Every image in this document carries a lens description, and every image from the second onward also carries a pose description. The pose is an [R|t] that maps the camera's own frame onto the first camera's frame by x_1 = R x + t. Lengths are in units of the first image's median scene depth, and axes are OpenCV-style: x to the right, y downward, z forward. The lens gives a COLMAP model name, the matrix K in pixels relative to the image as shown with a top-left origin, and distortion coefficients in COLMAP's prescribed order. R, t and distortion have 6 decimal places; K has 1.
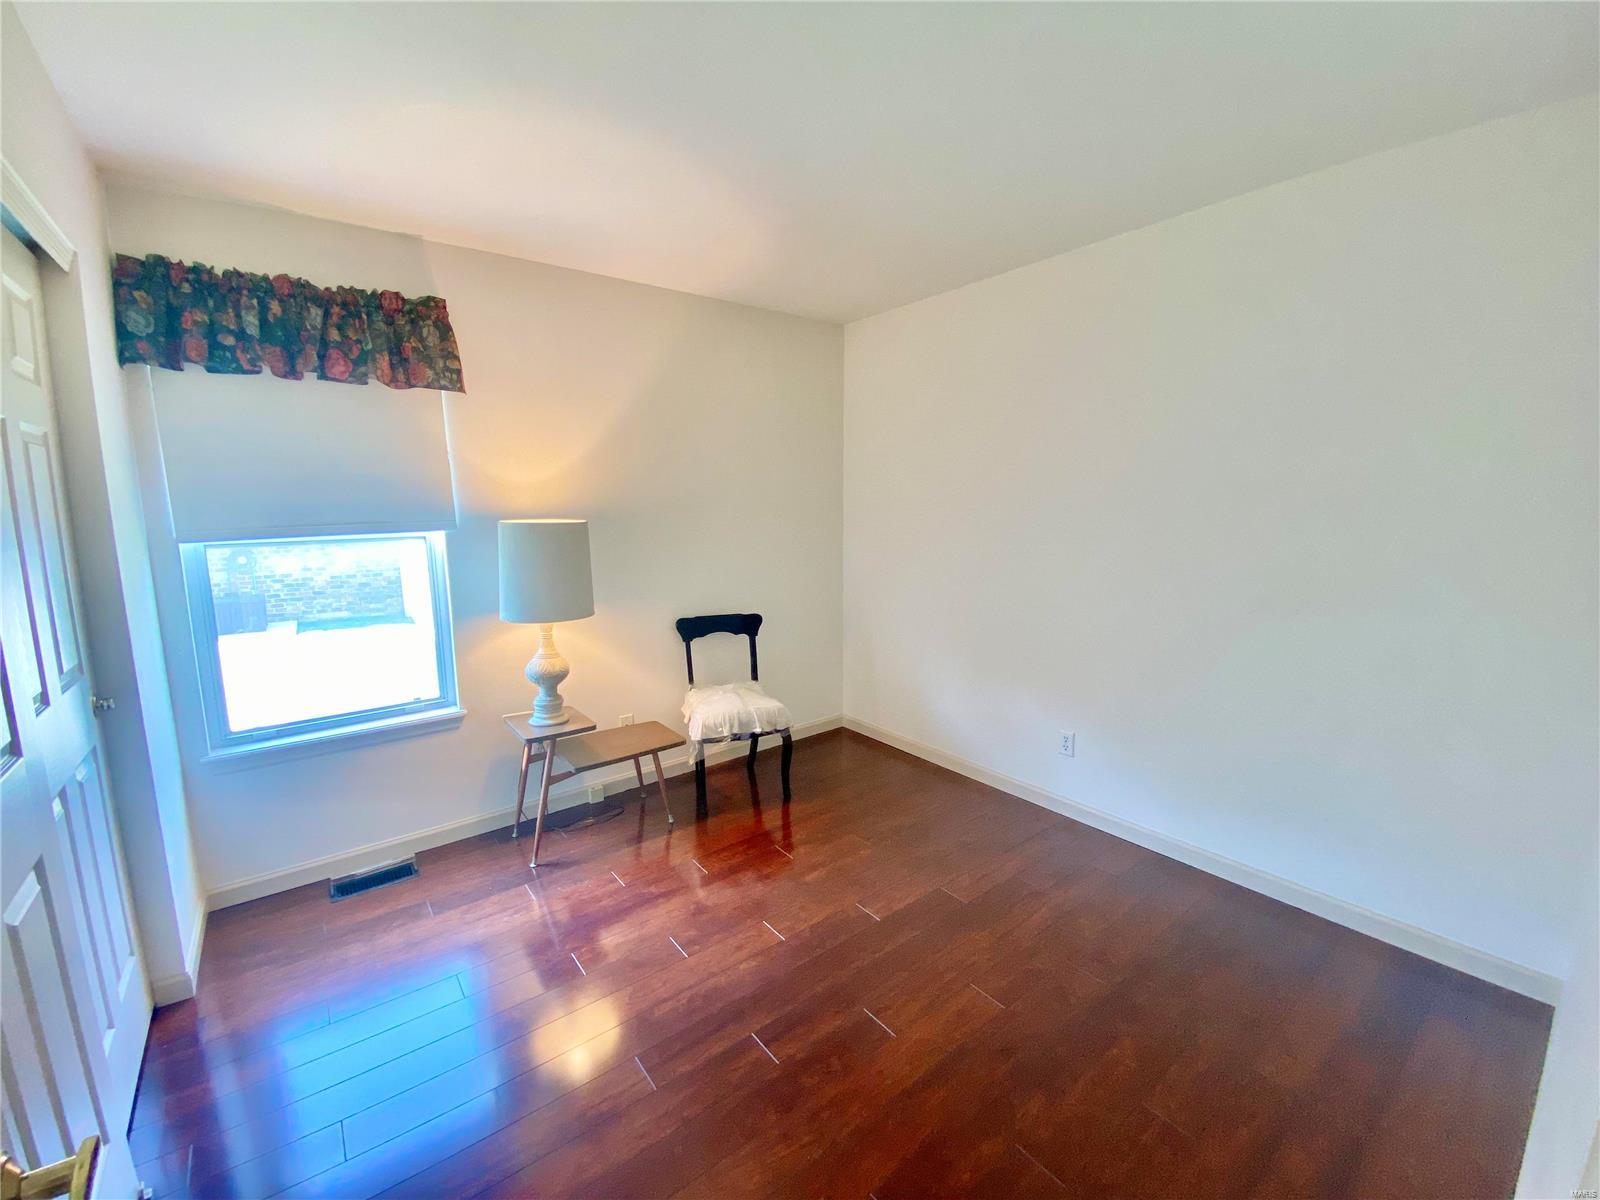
lens RADIAL K [[648.7, 0, 800.0], [0, 648.7, 600.0], [0, 0, 1]] dist [-0.033113, -0.000300]
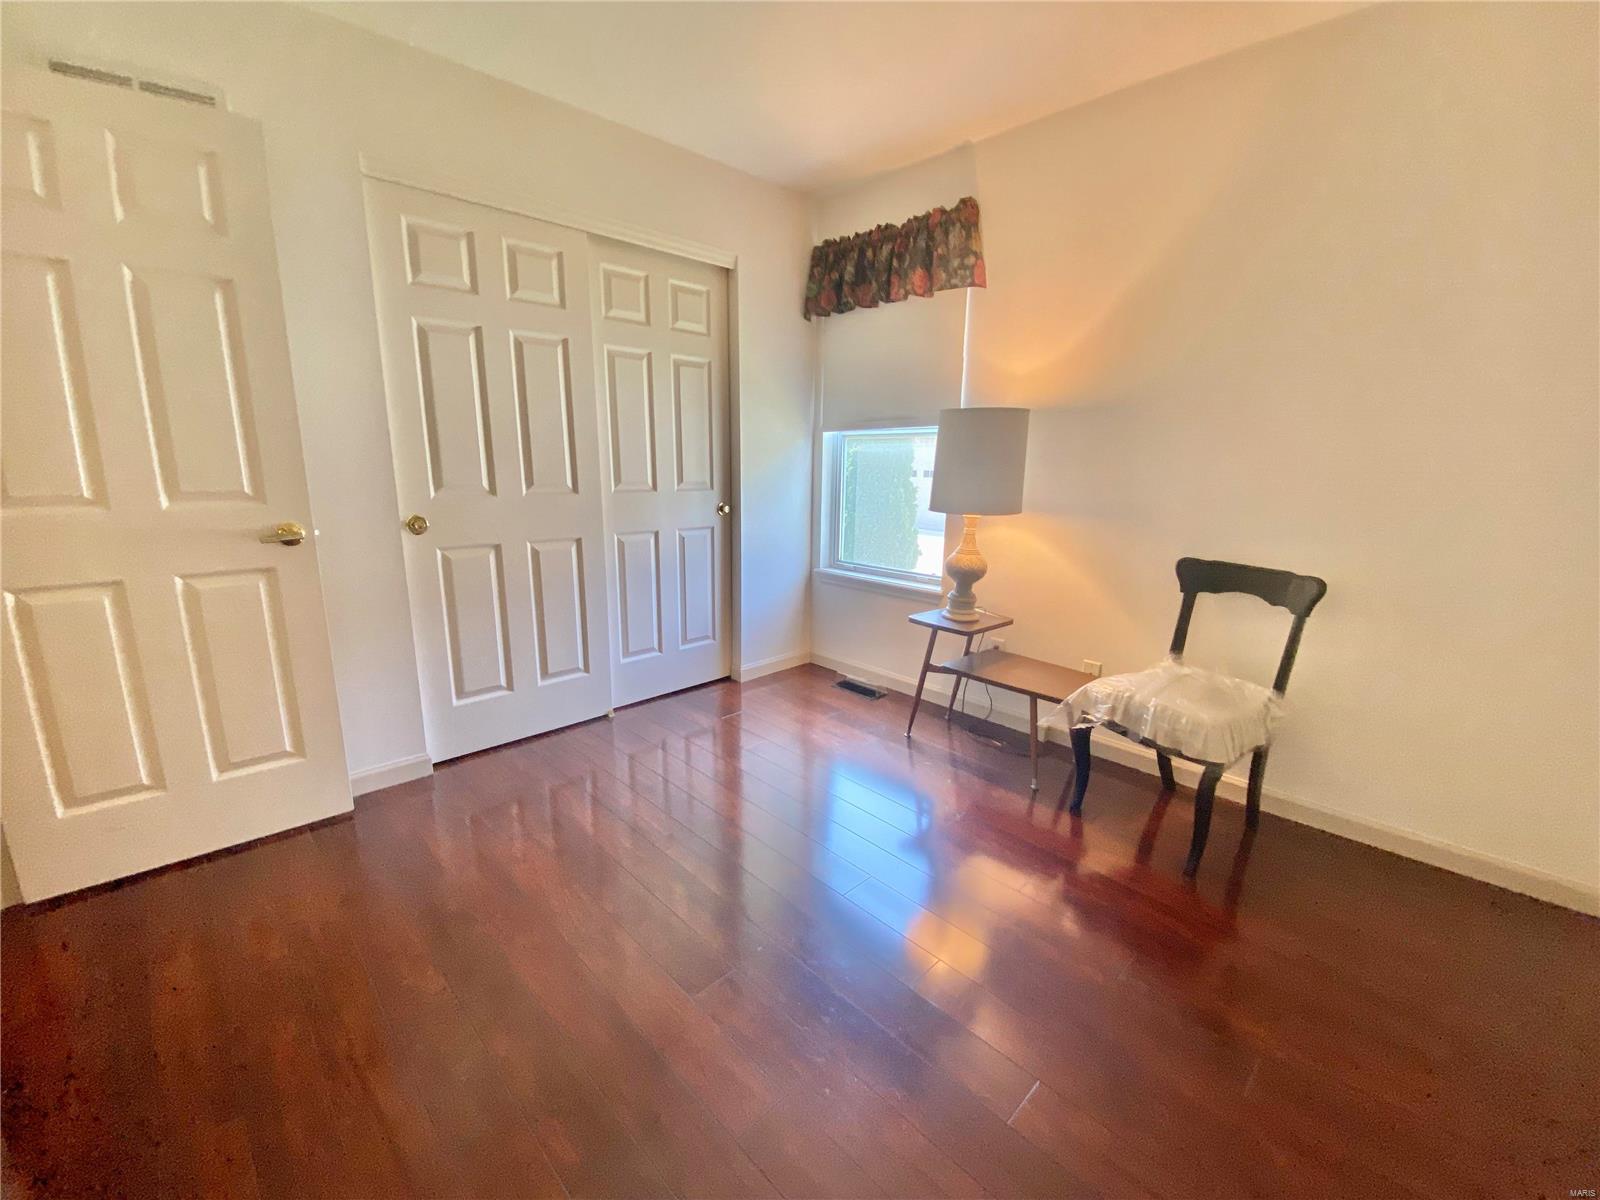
lens RADIAL K [[648.7, 0, 800.0], [0, 648.7, 600.0], [0, 0, 1]] dist [-0.033113, -0.000300]
pose [[0.091168, 0.236057, -0.967453, 0.586299], [-0.146108, 0.964156, 0.221484, -0.024568], [0.985059, 0.121160, 0.122390, 0.672415]]
